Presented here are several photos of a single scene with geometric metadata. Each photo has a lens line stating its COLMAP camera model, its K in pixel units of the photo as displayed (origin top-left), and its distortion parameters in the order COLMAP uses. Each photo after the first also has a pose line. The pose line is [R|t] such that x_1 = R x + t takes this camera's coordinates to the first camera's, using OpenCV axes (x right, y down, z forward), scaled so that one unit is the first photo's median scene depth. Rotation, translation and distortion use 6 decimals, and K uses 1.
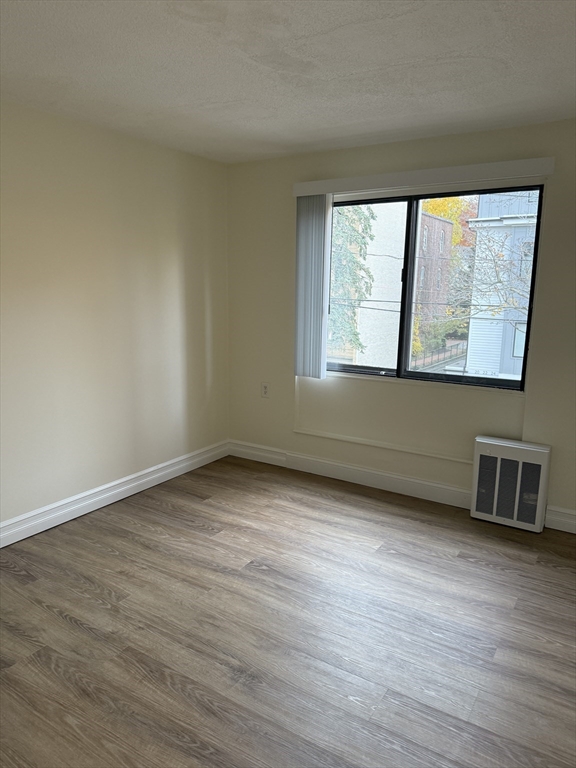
lens RADIAL K [[542.6, 0, 288.9], [0, 542.6, 383.4], [0, 0, 1]] dist [0.047323, -0.059647]
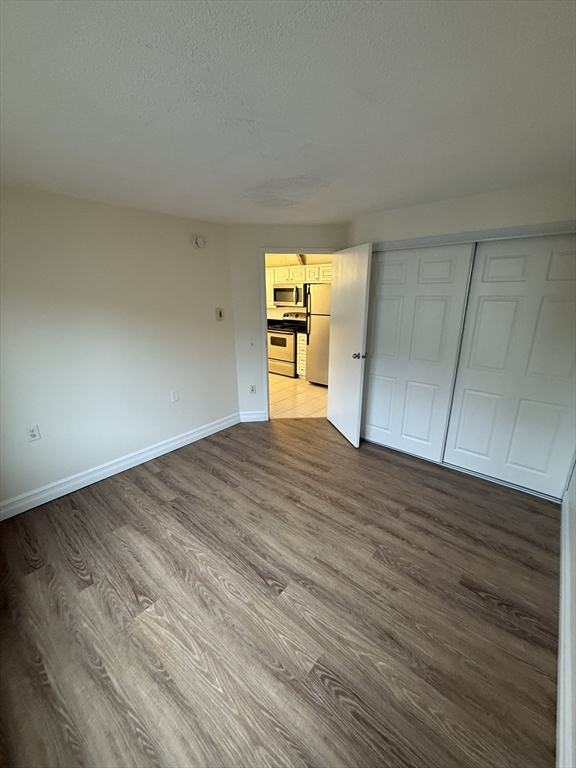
lens RADIAL K [[308.5, 0, 288.0], [0, 308.5, 384.0], [0, 0, 1]] dist [0.000321, 0.000012]
pose [[-0.989261, -0.051337, 0.136844, -0.152791], [0.018313, 0.885368, 0.464529, -0.338727], [-0.145005, 0.462047, -0.874921, 1.399590]]
